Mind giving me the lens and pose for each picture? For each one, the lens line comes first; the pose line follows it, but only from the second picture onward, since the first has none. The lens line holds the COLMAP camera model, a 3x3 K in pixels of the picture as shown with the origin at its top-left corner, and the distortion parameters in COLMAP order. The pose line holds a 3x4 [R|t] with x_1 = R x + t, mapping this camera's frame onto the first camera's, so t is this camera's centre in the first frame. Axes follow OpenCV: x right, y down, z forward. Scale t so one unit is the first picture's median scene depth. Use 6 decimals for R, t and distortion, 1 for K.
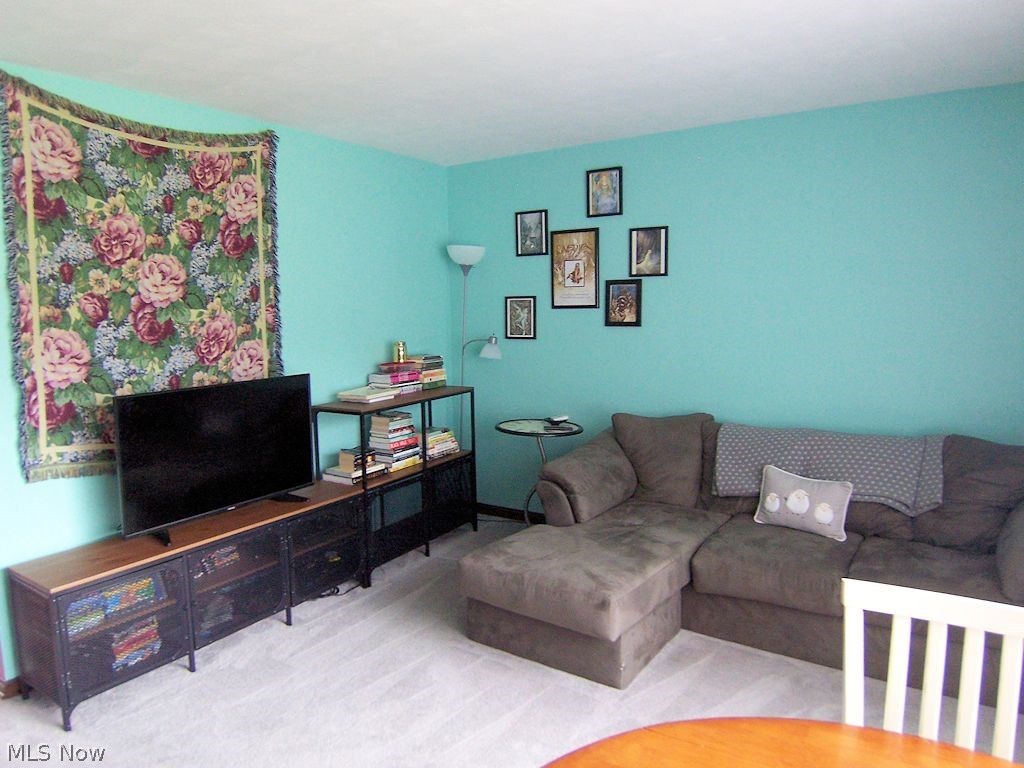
lens RADIAL K [[687.6, 0, 510.2], [0, 687.6, 376.7], [0, 0, 1]] dist [-0.026680, -0.023675]
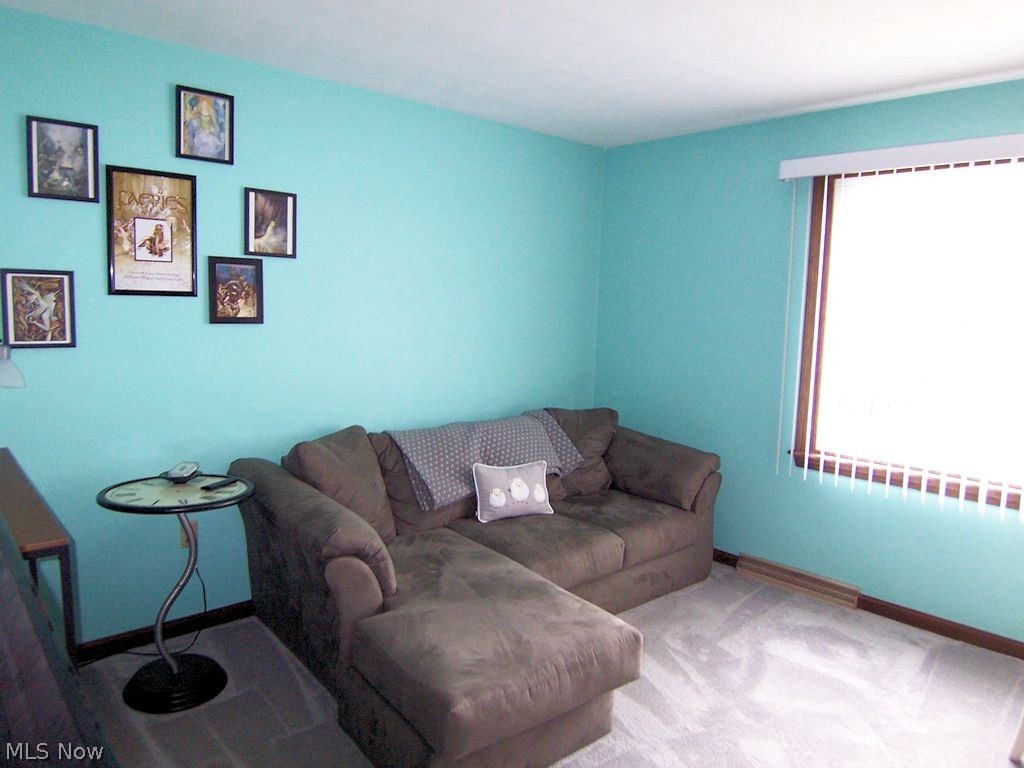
lens RADIAL K [[687.6, 0, 511.9], [0, 687.6, 379.4], [0, 0, 1]] dist [-0.026680, -0.023675]
pose [[0.280578, -0.076137, 0.956807, -0.433412], [0.072917, 0.995659, 0.057846, -0.035835], [-0.957057, 0.053538, 0.284912, 0.526084]]
